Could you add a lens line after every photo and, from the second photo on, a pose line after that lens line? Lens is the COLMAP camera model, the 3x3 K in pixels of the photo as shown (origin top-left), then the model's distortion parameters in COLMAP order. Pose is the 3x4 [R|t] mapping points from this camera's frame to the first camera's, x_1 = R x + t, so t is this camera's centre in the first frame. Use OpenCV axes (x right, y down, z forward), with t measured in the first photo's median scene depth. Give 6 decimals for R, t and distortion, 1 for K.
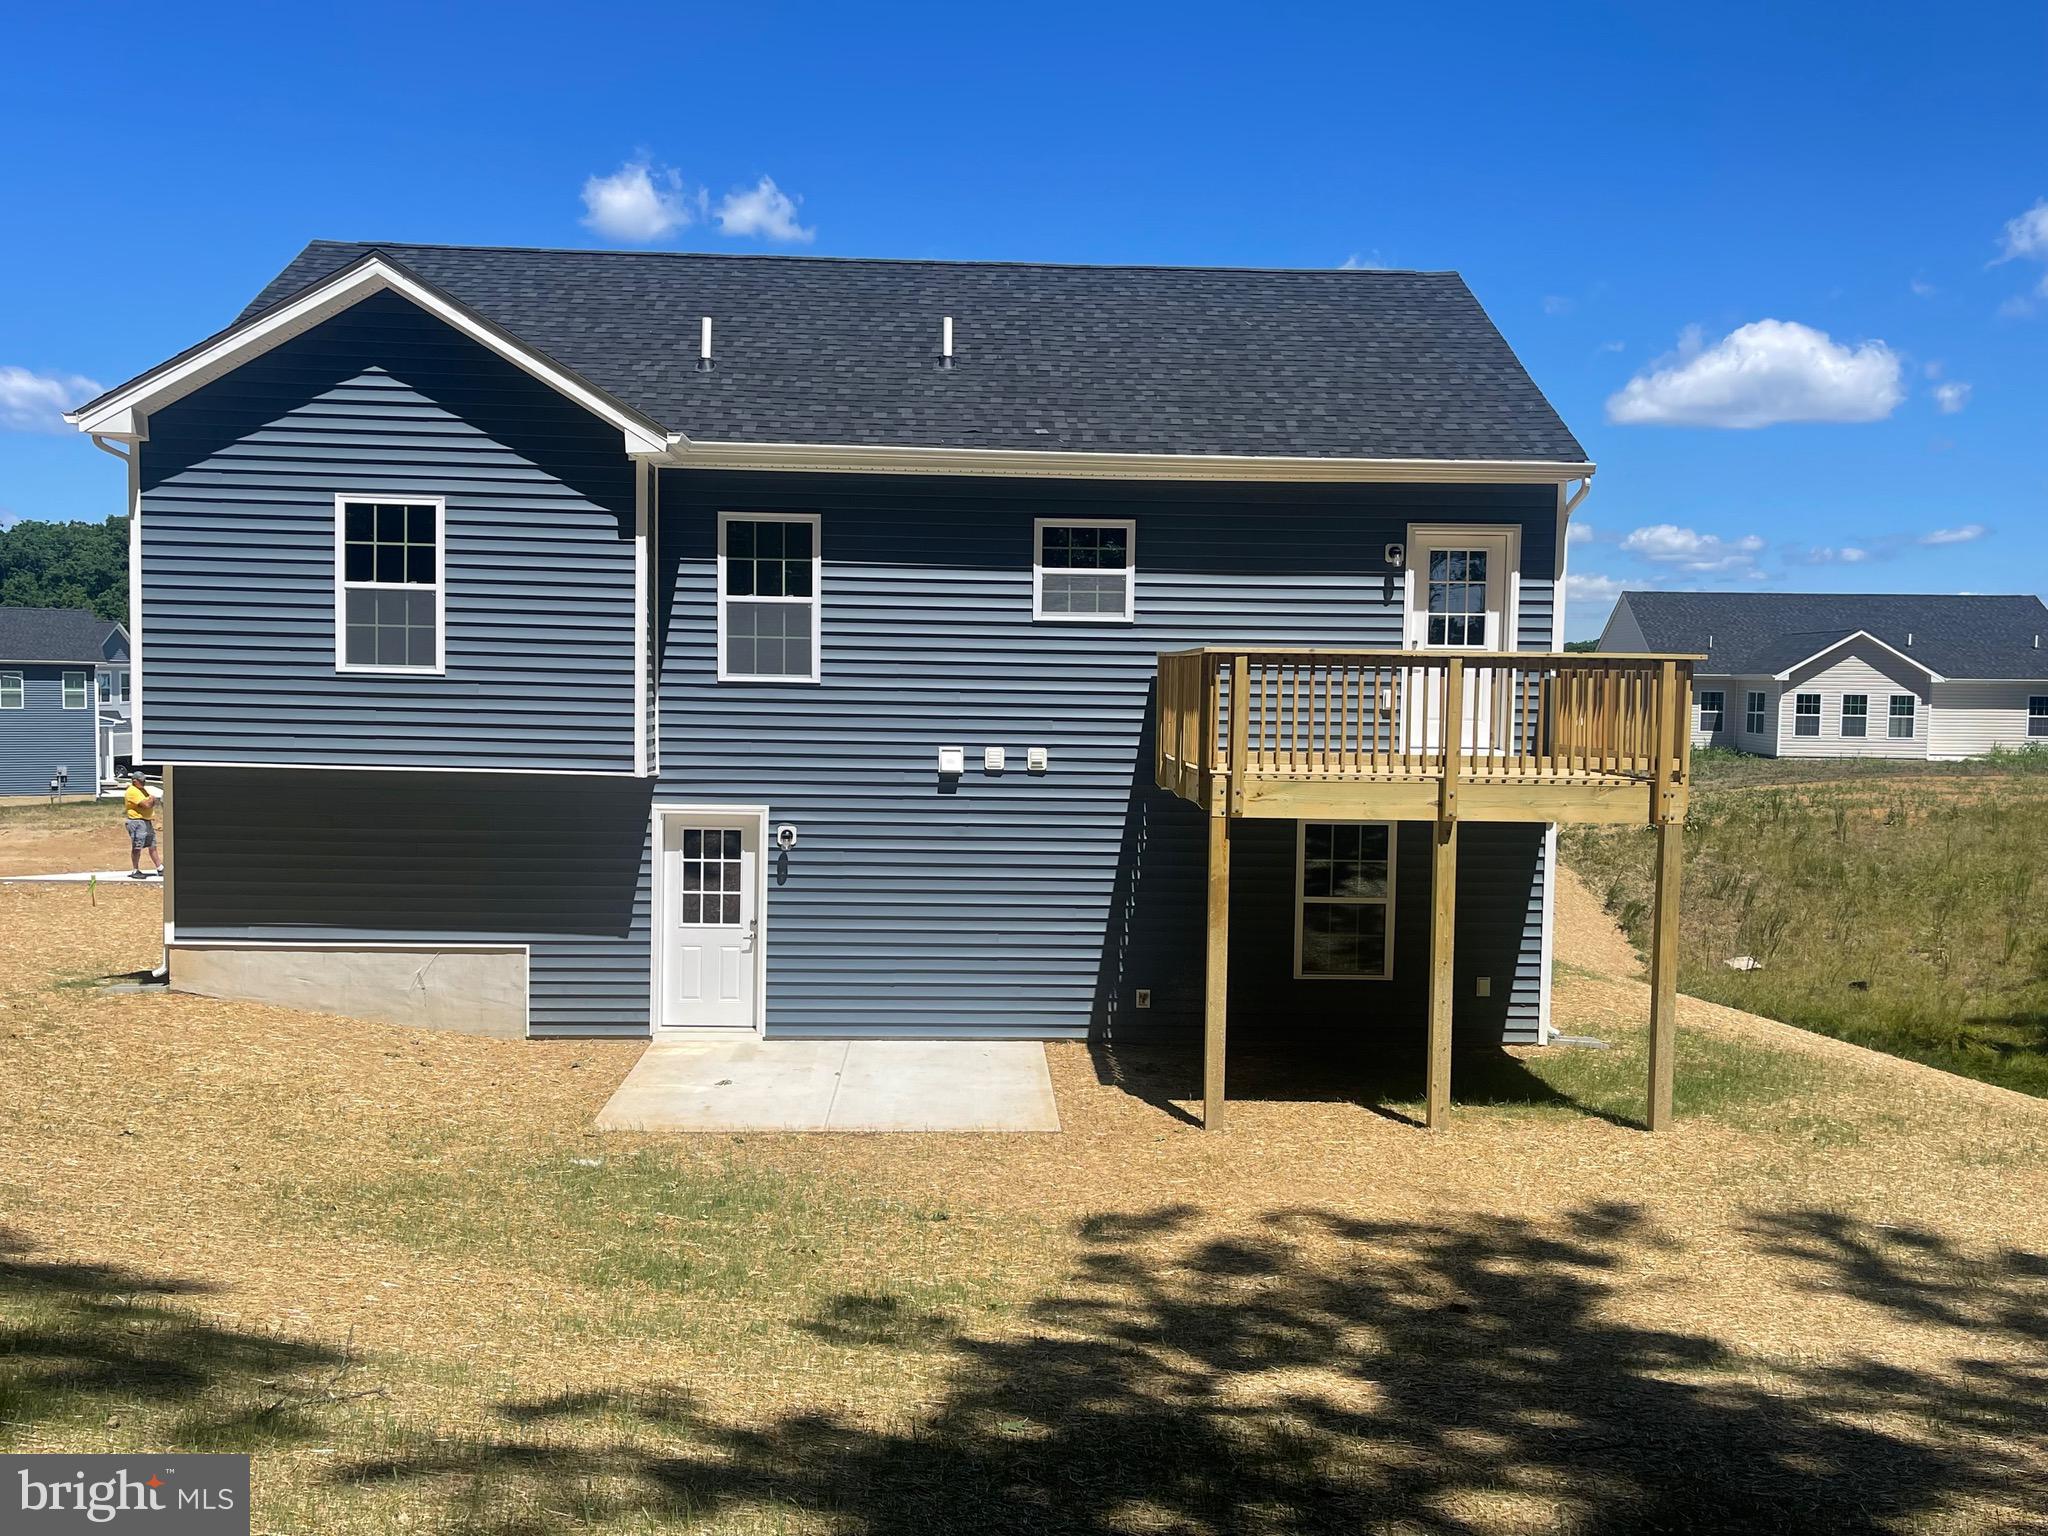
lens RADIAL K [[1818.4, 0, 1024.0], [0, 1818.4, 768.0], [0, 0, 1]] dist [0.044300, -0.002105]
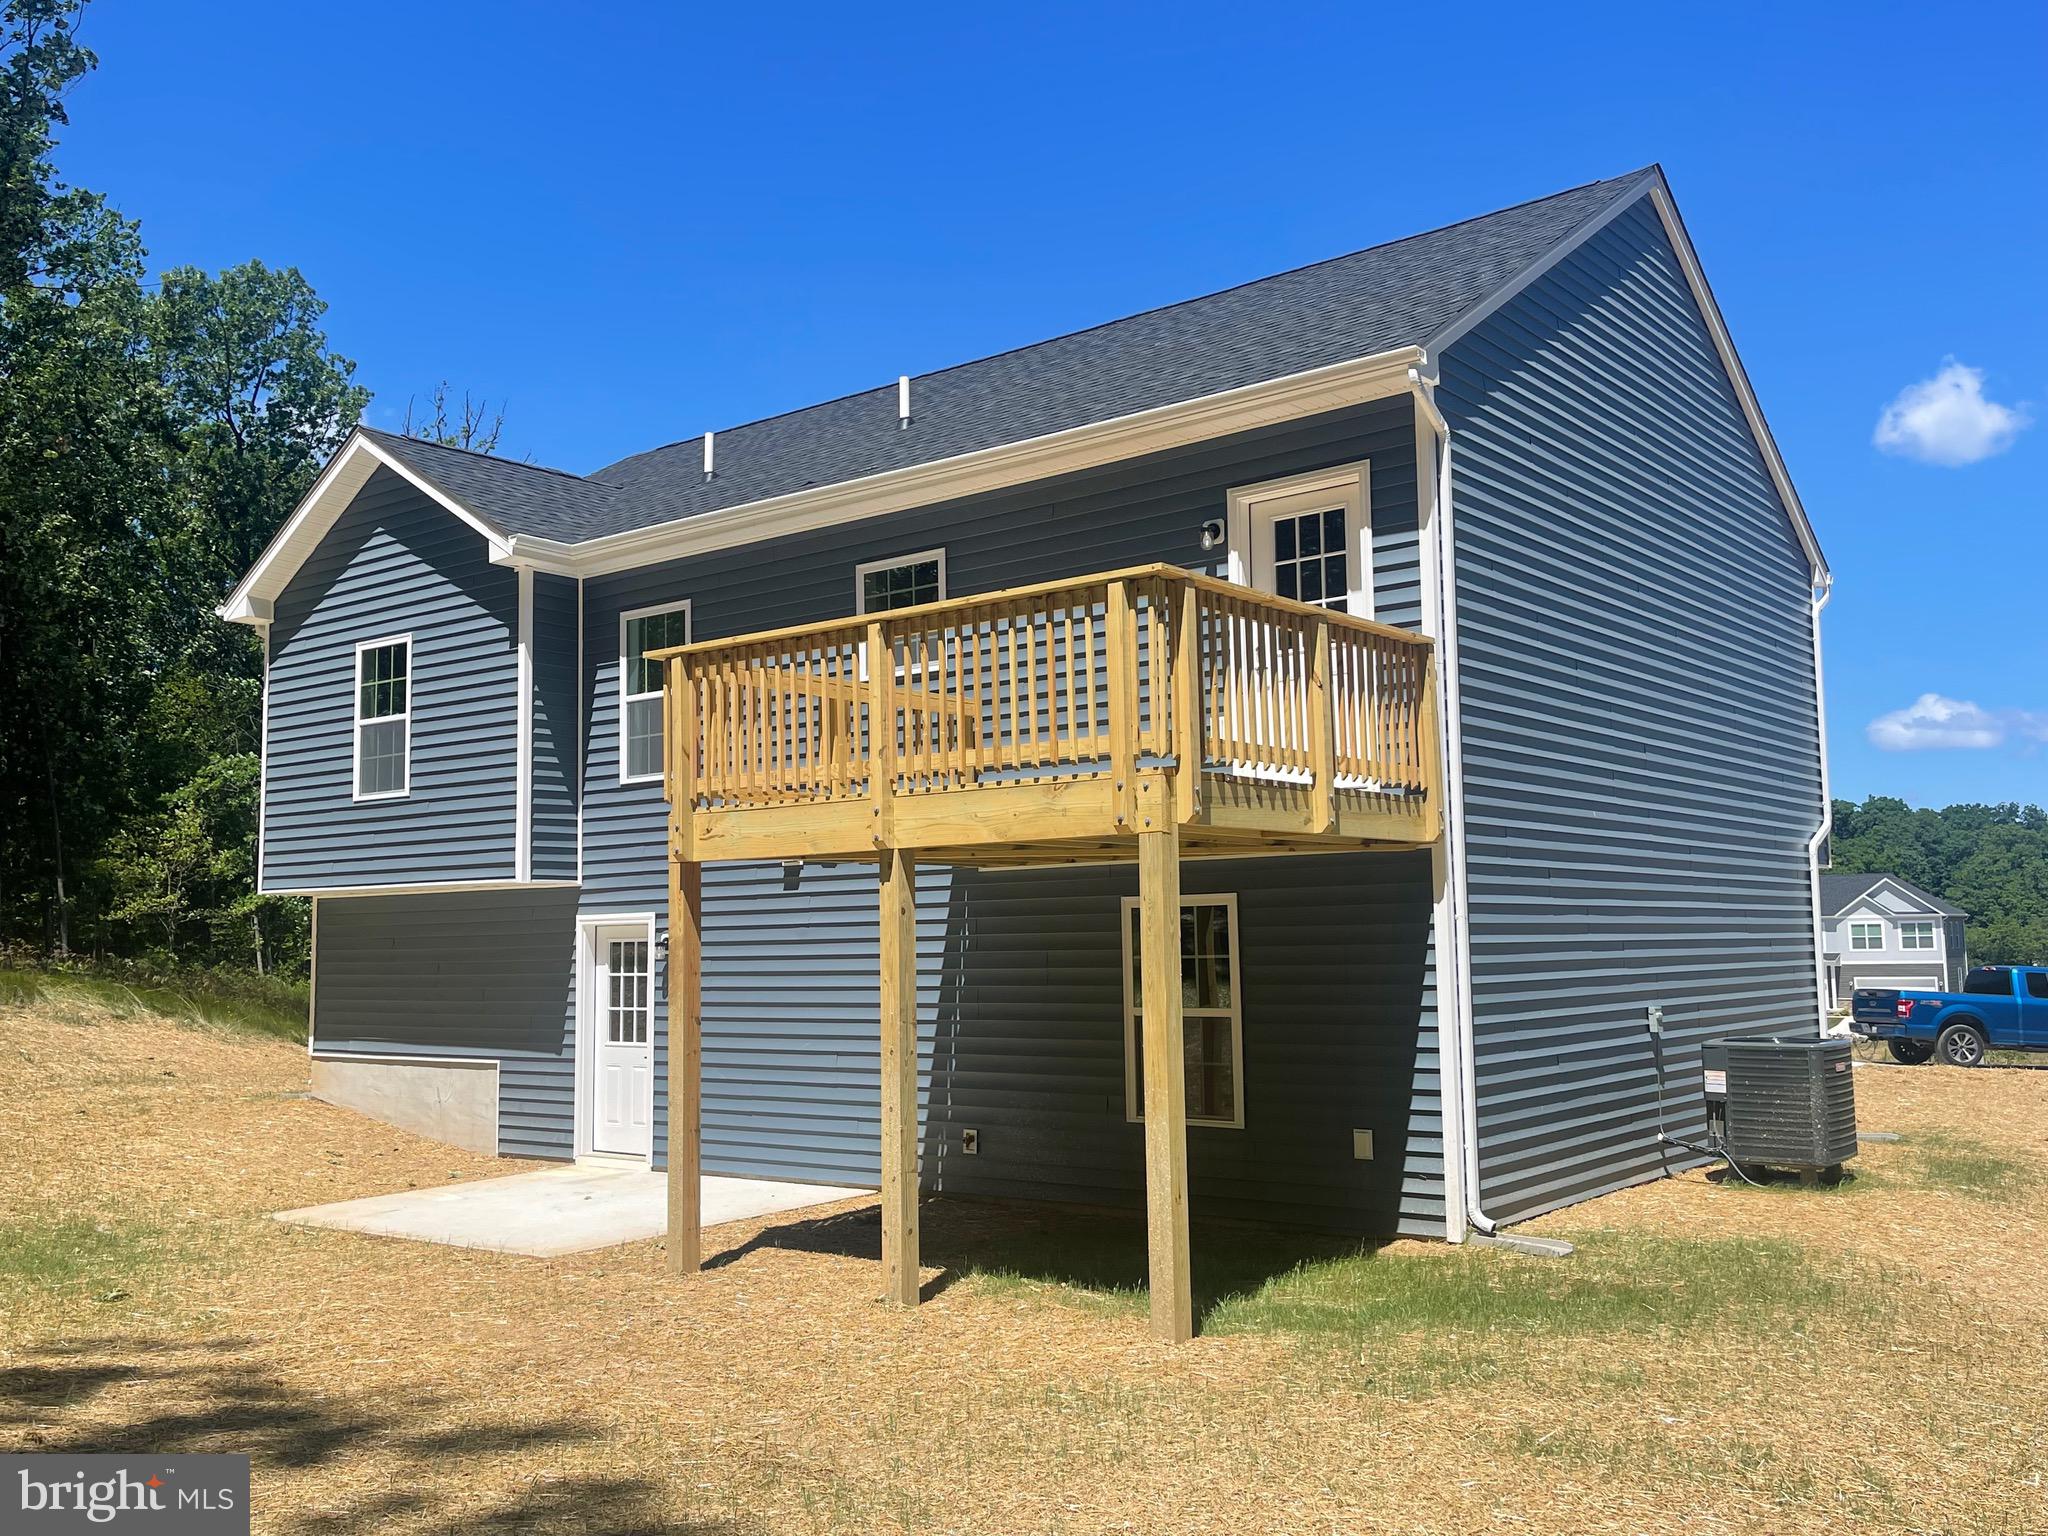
lens RADIAL K [[1818.4, 0, 1024.0], [0, 1818.4, 768.0], [0, 0, 1]] dist [0.044300, -0.002105]
pose [[0.753152, -0.094641, -0.651003, 0.620790], [-0.001252, 0.989389, -0.145283, 0.083303], [0.657845, 0.110236, 0.745042, 0.420562]]
